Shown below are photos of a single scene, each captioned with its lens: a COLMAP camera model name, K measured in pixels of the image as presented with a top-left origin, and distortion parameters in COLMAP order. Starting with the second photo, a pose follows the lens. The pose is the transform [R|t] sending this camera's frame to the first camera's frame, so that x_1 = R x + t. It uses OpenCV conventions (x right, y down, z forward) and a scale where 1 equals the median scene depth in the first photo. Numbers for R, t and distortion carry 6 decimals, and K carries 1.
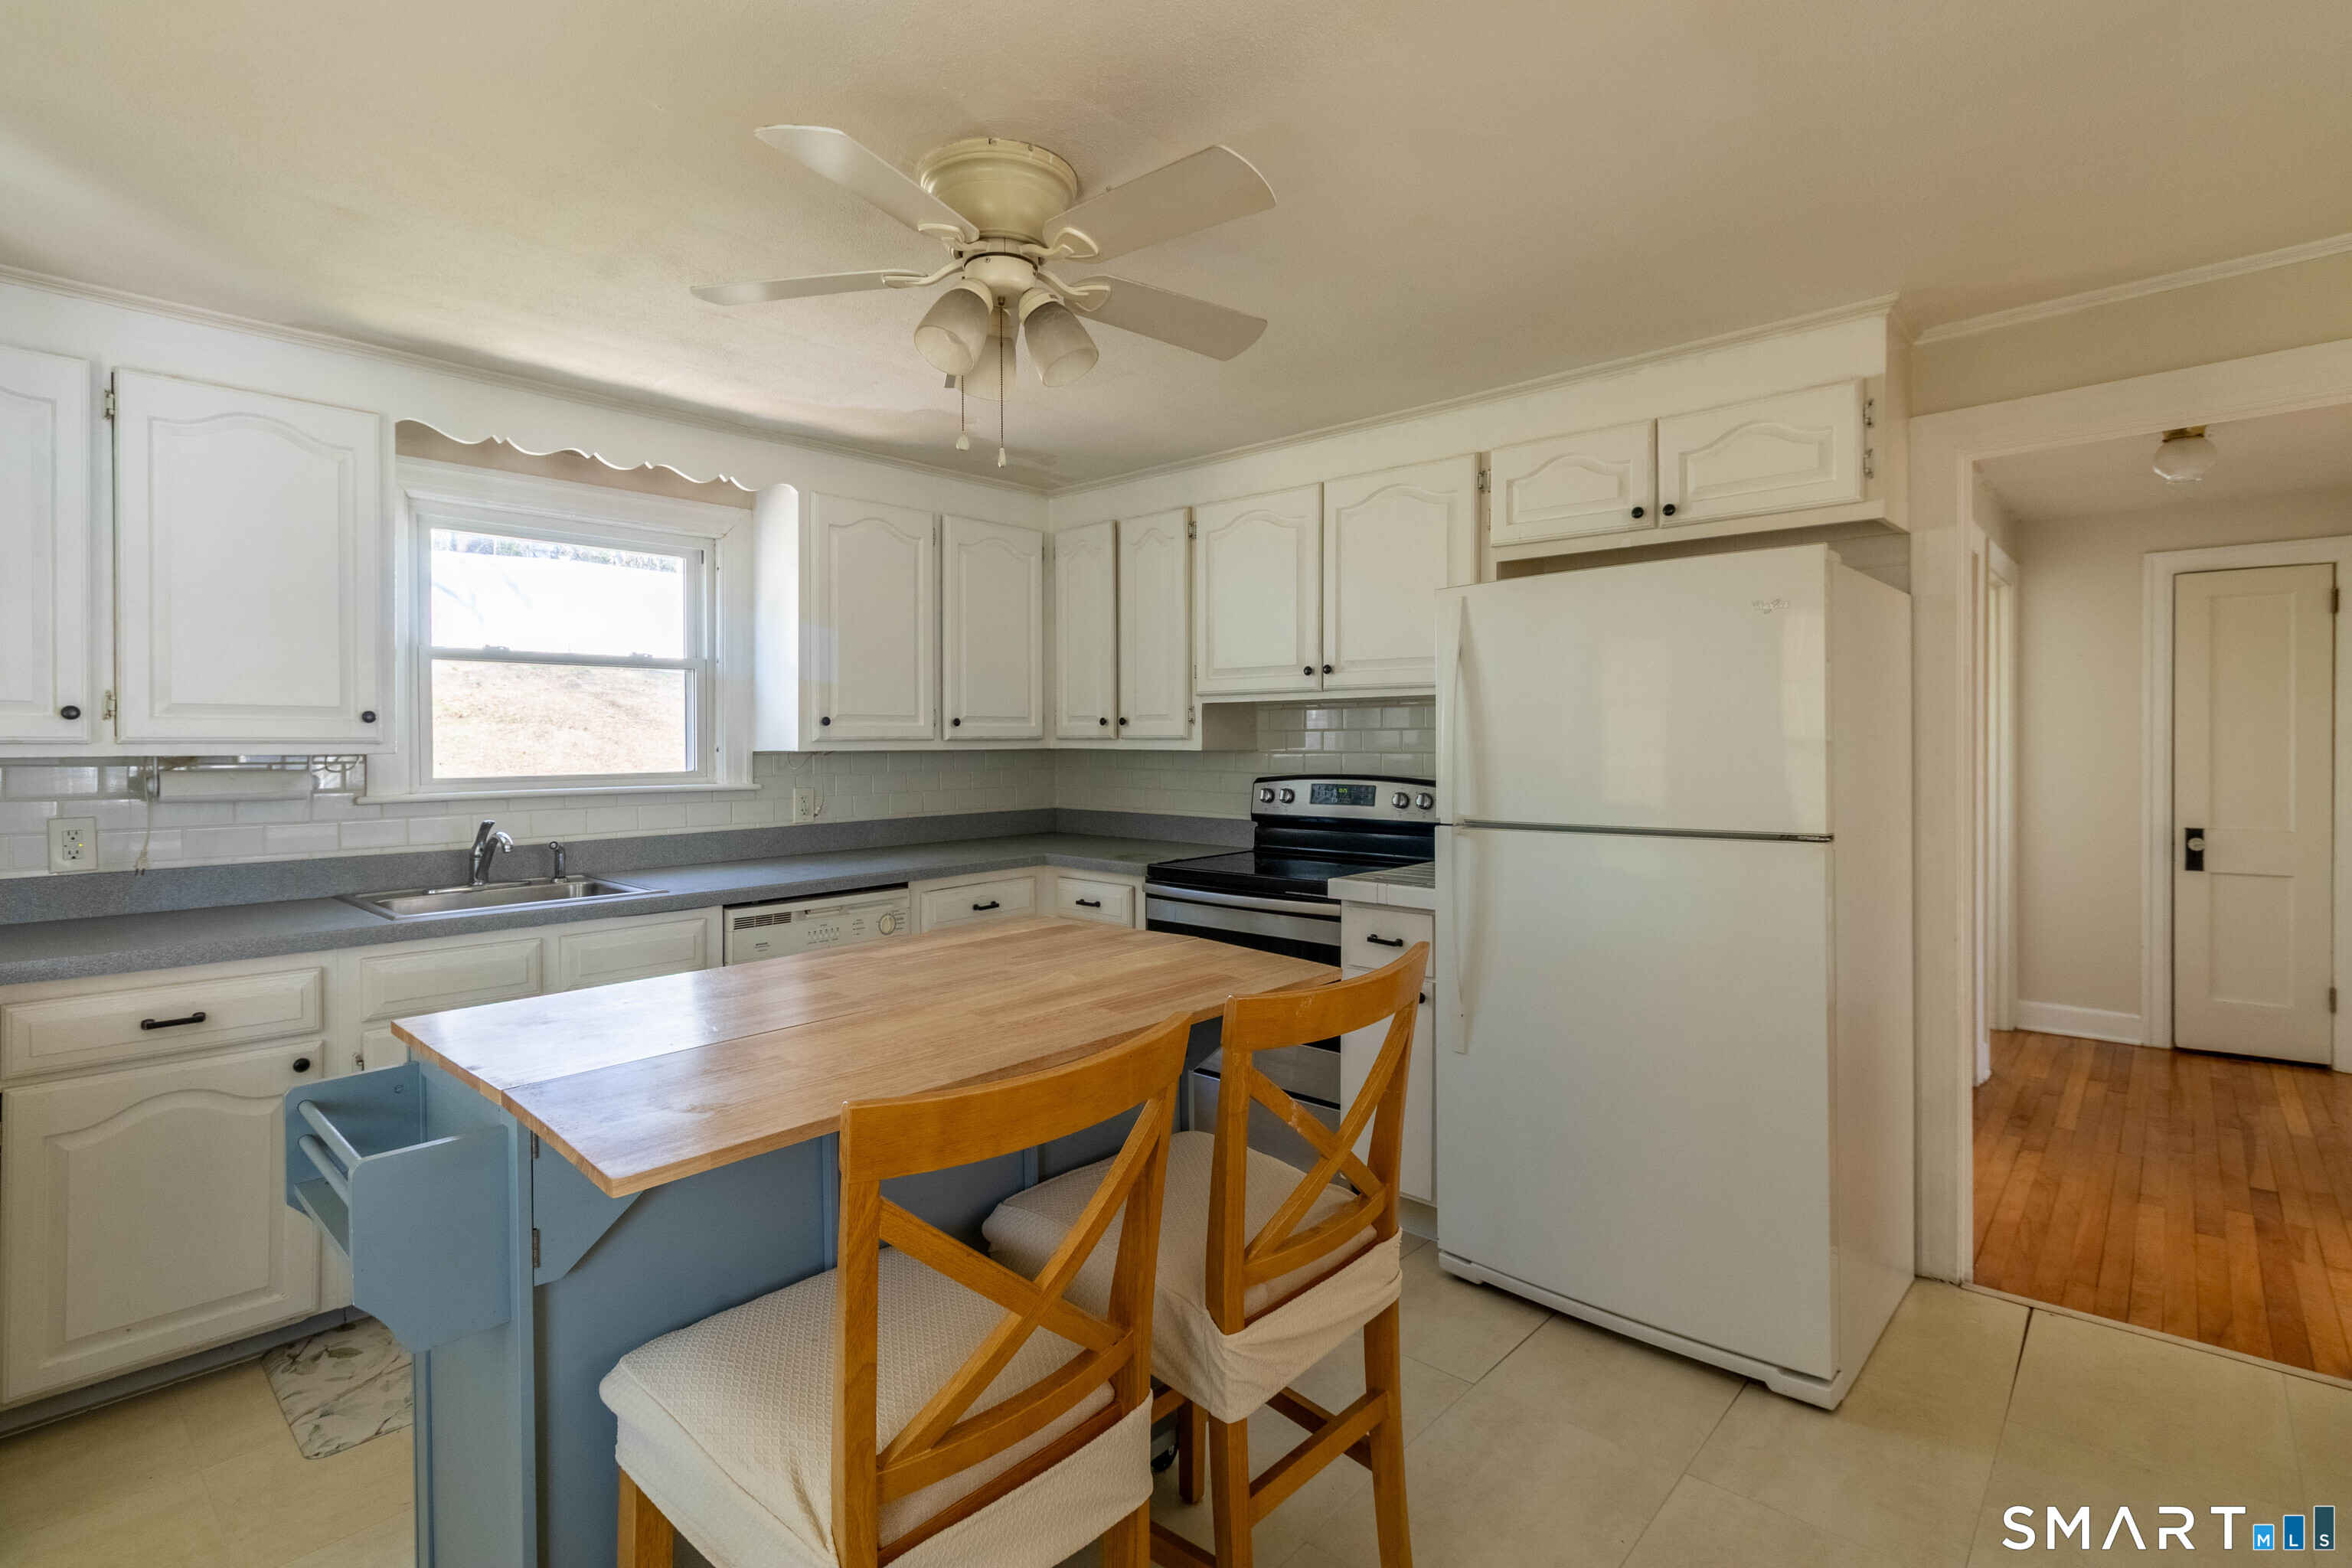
lens RADIAL K [[1117.8, 0, 1149.1], [0, 1117.8, 747.9], [0, 0, 1]] dist [0.000502, 0.000326]
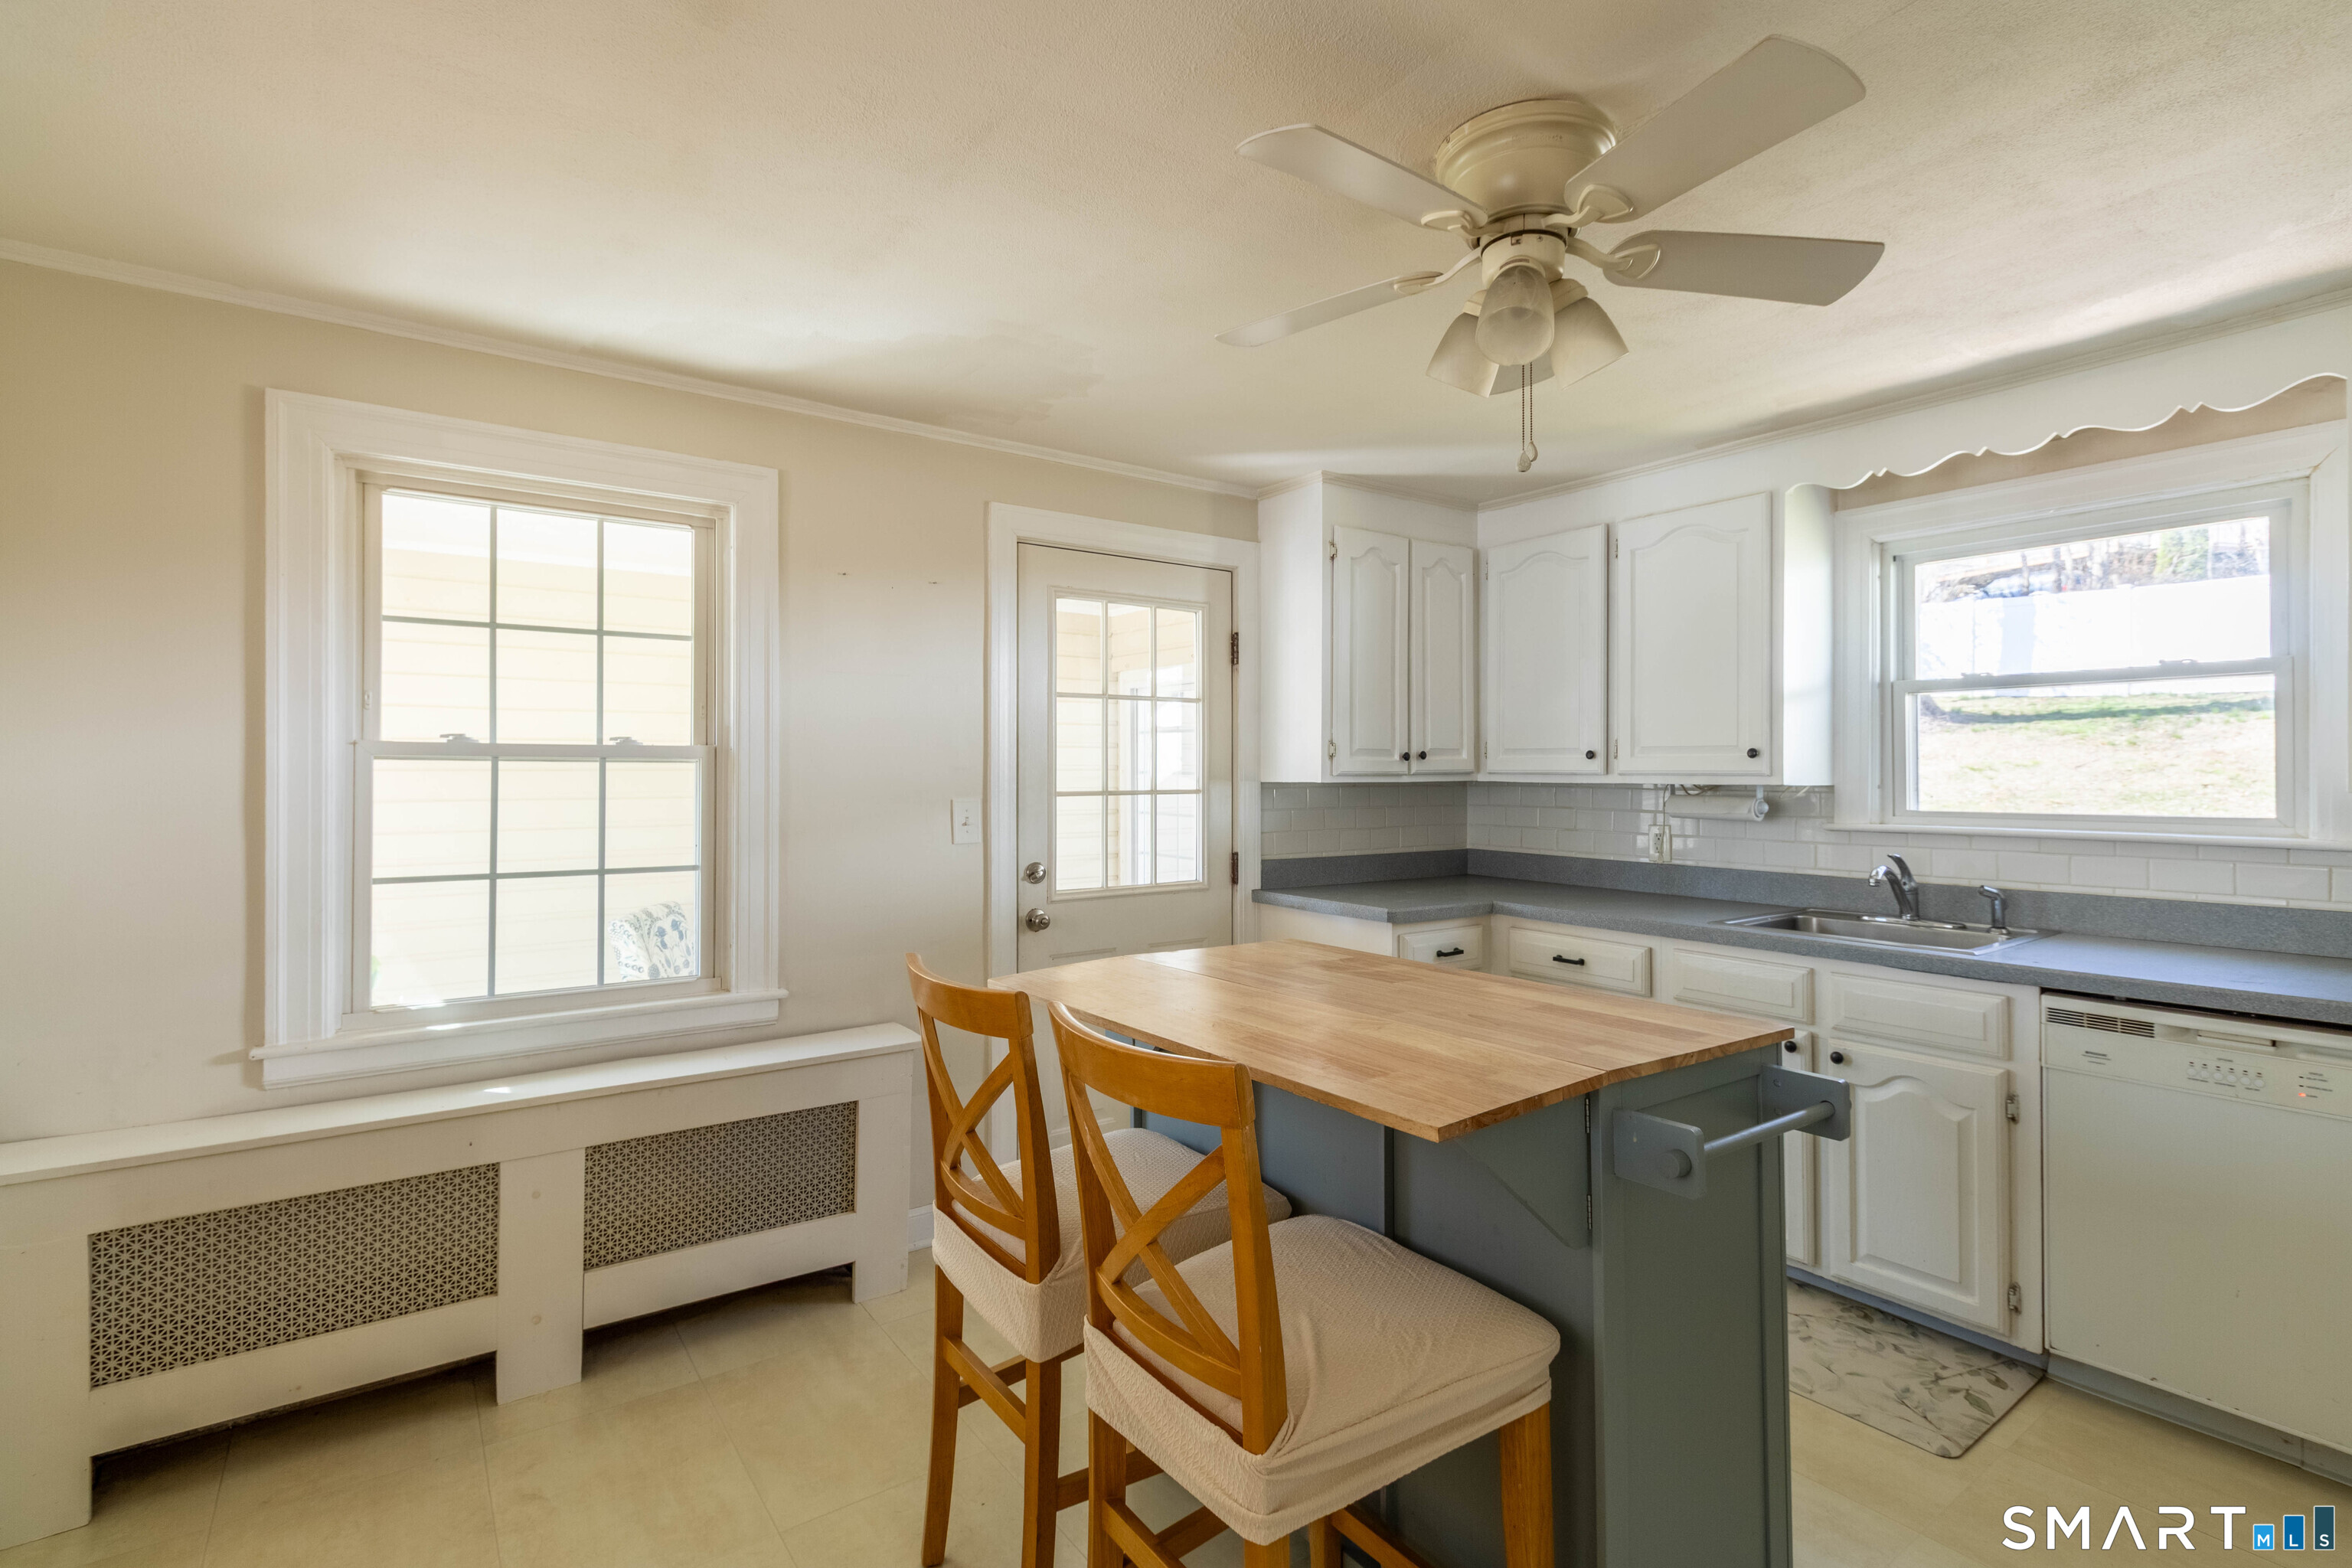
lens RADIAL K [[1089.5, 0, 1182.6], [0, 1089.5, 769.8], [0, 0, 1]] dist [0.003415, 0.000472]
pose [[-0.200404, -0.001774, -0.979712, 0.419086], [-0.007861, 0.999969, -0.000203, -0.004157], [0.979682, 0.007661, -0.200412, 0.497594]]
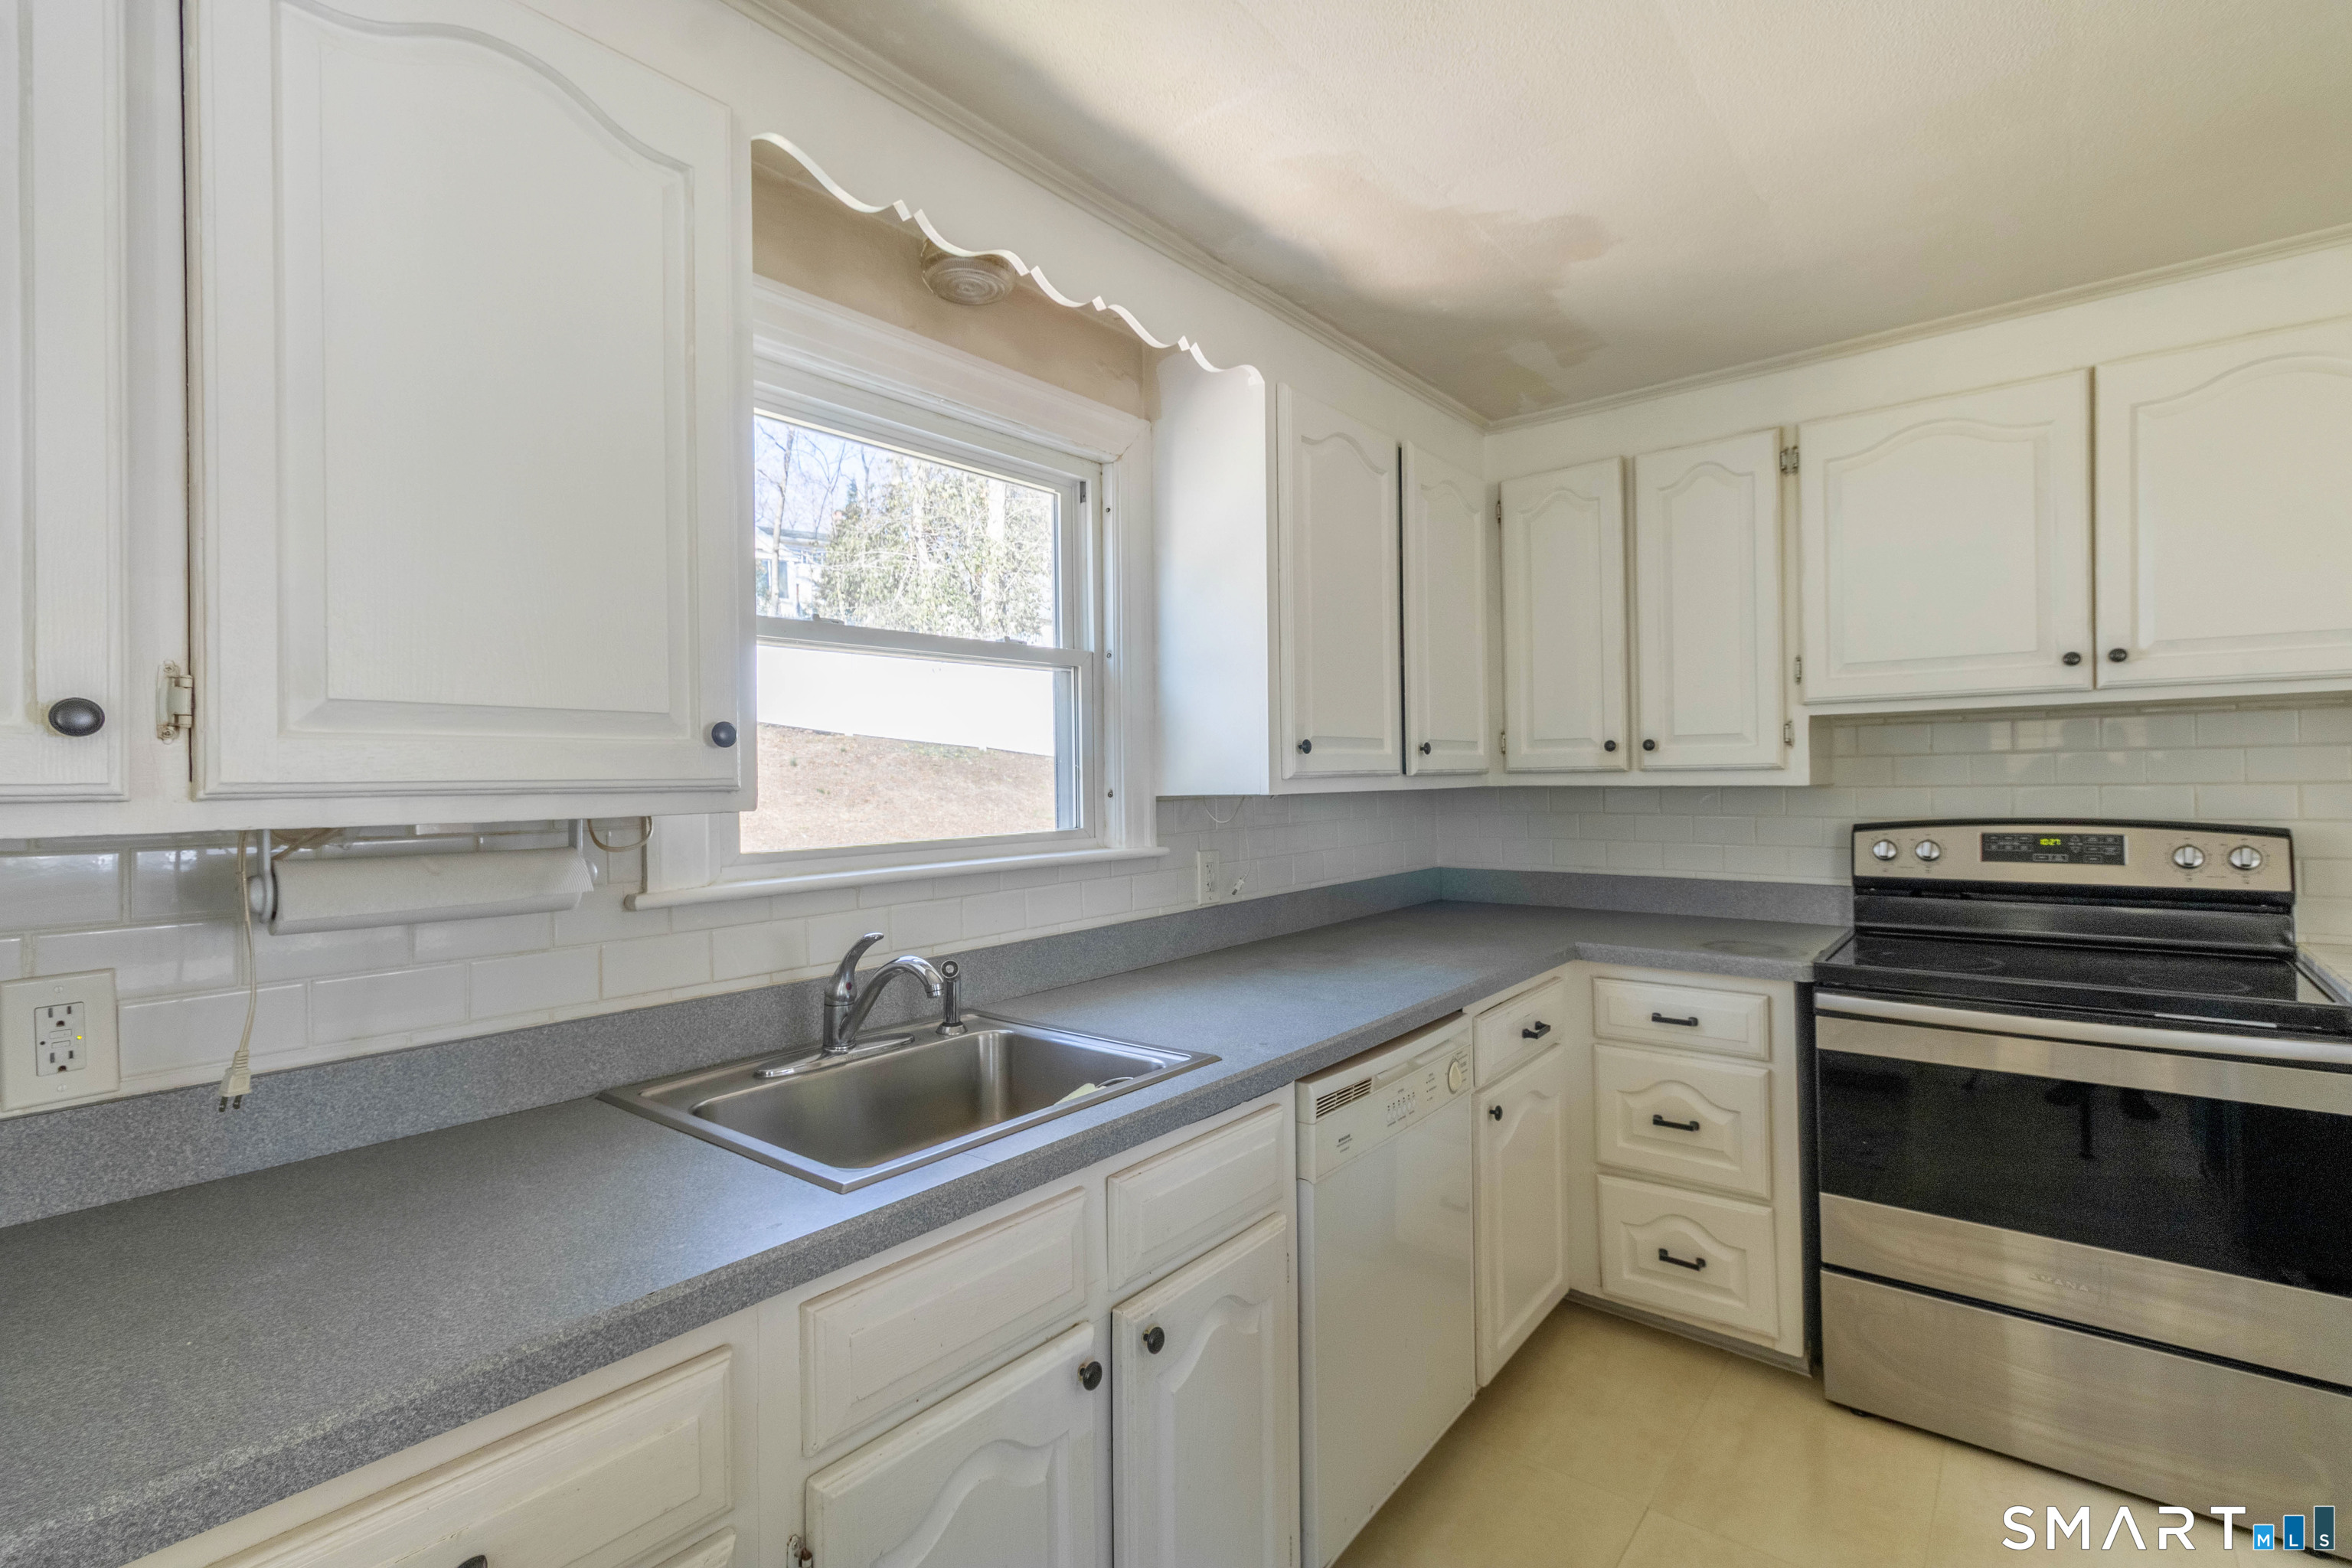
lens RADIAL K [[1077.6, 0, 1174.2], [0, 1077.6, 770.6], [0, 0, 1]] dist [0.002972, 0.000956]
pose [[0.997632, -0.012835, 0.067564, -0.416635], [0.013871, 0.999793, -0.014888, -0.002415], [-0.067359, 0.015790, 0.997604, 0.411825]]
